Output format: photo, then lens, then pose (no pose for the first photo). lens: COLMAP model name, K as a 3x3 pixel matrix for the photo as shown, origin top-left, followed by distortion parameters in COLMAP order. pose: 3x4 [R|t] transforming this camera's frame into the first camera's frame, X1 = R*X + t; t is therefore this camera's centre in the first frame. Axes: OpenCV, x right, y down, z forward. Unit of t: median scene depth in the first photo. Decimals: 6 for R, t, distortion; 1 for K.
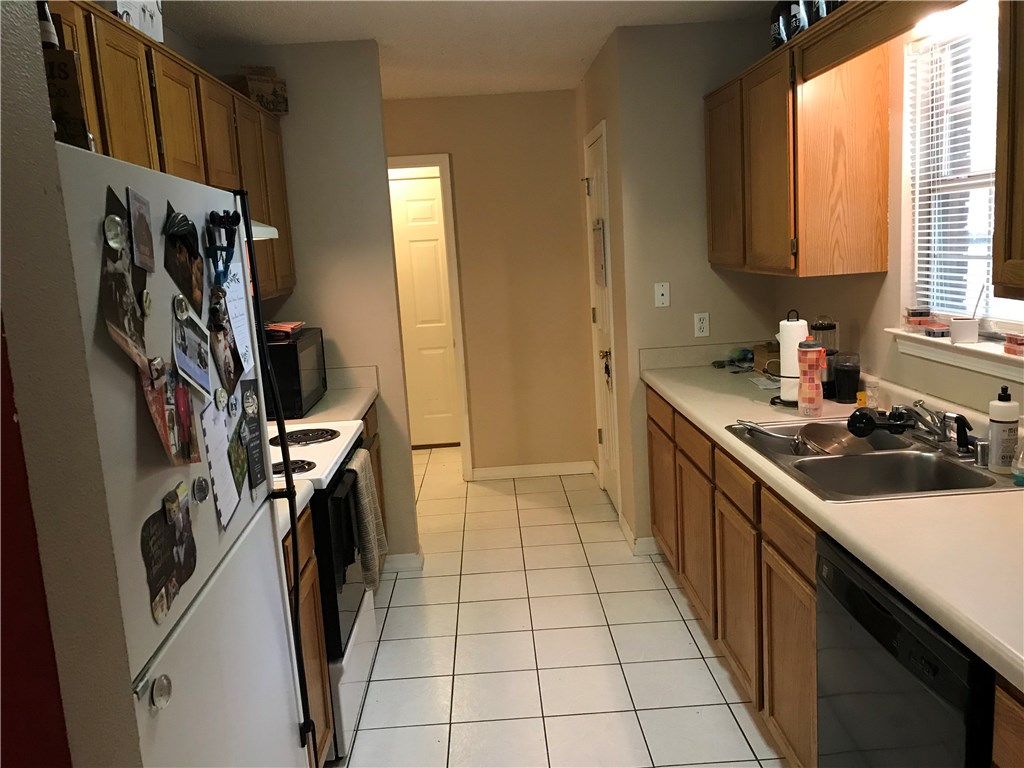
lens RADIAL K [[814.3, 0, 507.7], [0, 814.3, 372.9], [0, 0, 1]] dist [-0.004312, -0.006702]
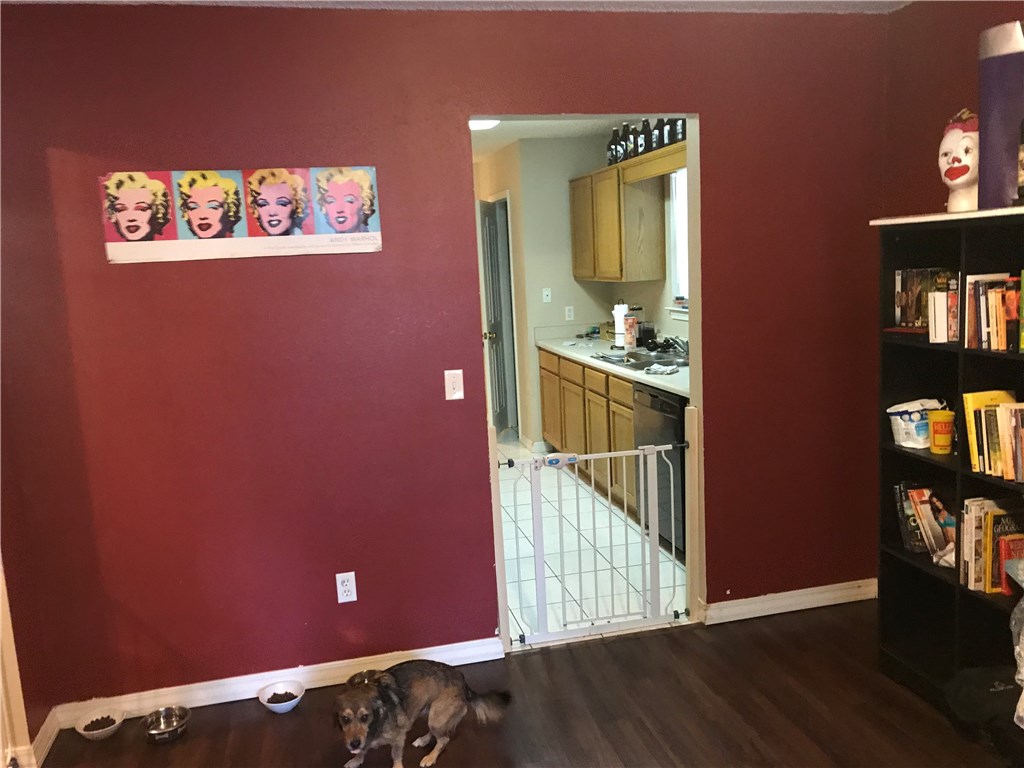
lens RADIAL K [[814.3, 0, 512.0], [0, 814.3, 388.2], [0, 0, 1]] dist [-0.004312, -0.006702]
pose [[0.978866, -0.016403, 0.203843, -0.292333], [0.020338, 0.999645, -0.017226, 0.158918], [-0.203488, 0.021008, 0.978852, -0.814702]]
